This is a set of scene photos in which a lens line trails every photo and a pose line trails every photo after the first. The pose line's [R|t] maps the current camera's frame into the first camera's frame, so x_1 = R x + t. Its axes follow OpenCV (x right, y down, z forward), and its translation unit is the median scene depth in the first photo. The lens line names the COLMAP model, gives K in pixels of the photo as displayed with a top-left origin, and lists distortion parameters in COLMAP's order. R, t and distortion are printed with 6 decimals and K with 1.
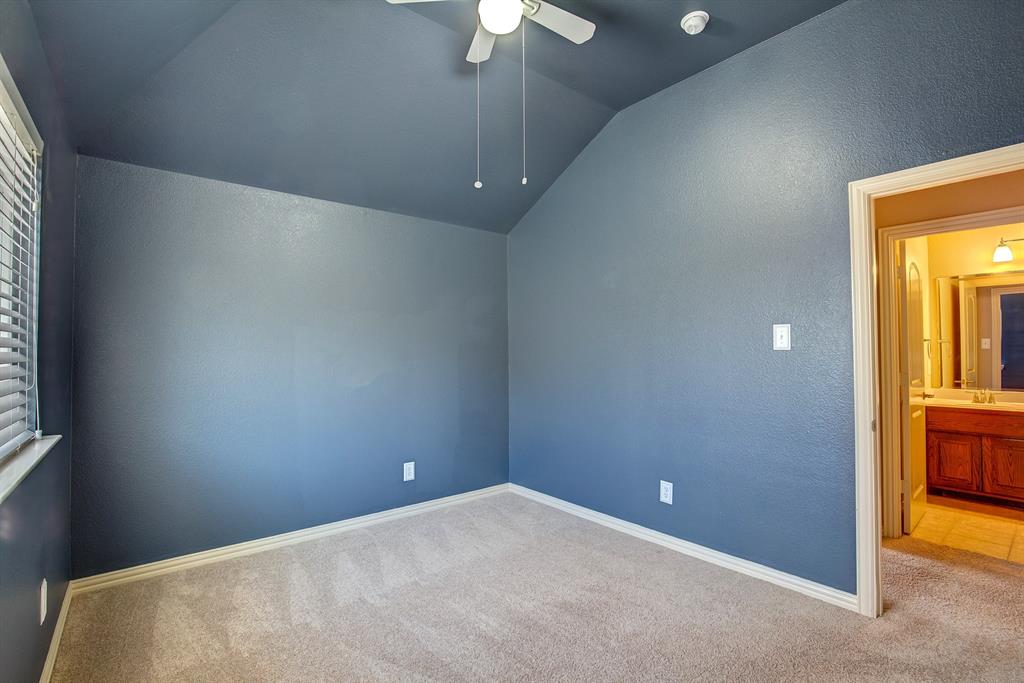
lens RADIAL K [[478.6, 0, 512.0], [0, 478.6, 341.5], [0, 0, 1]] dist [-0.018139, 0.000269]
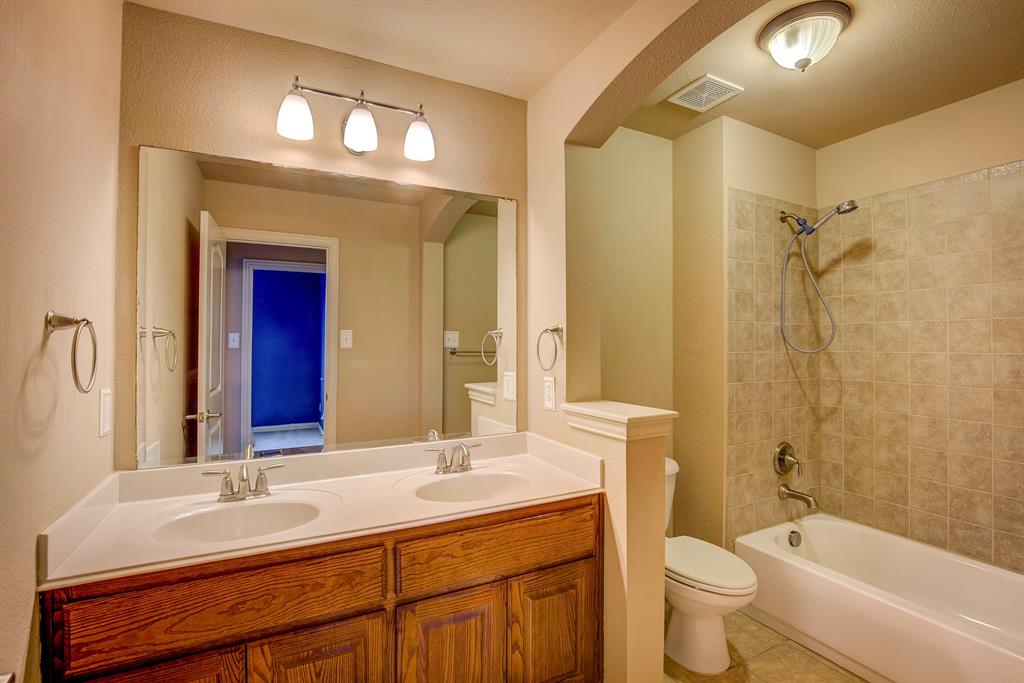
lens RADIAL K [[478.6, 0, 512.0], [0, 478.6, 341.5], [0, 0, 1]] dist [-0.018139, 0.000269]
pose [[0.232284, 0.008784, 0.972608, 0.545739], [-0.022368, 0.999743, -0.003687, -0.000586], [-0.972391, -0.020898, 0.232421, 0.565183]]
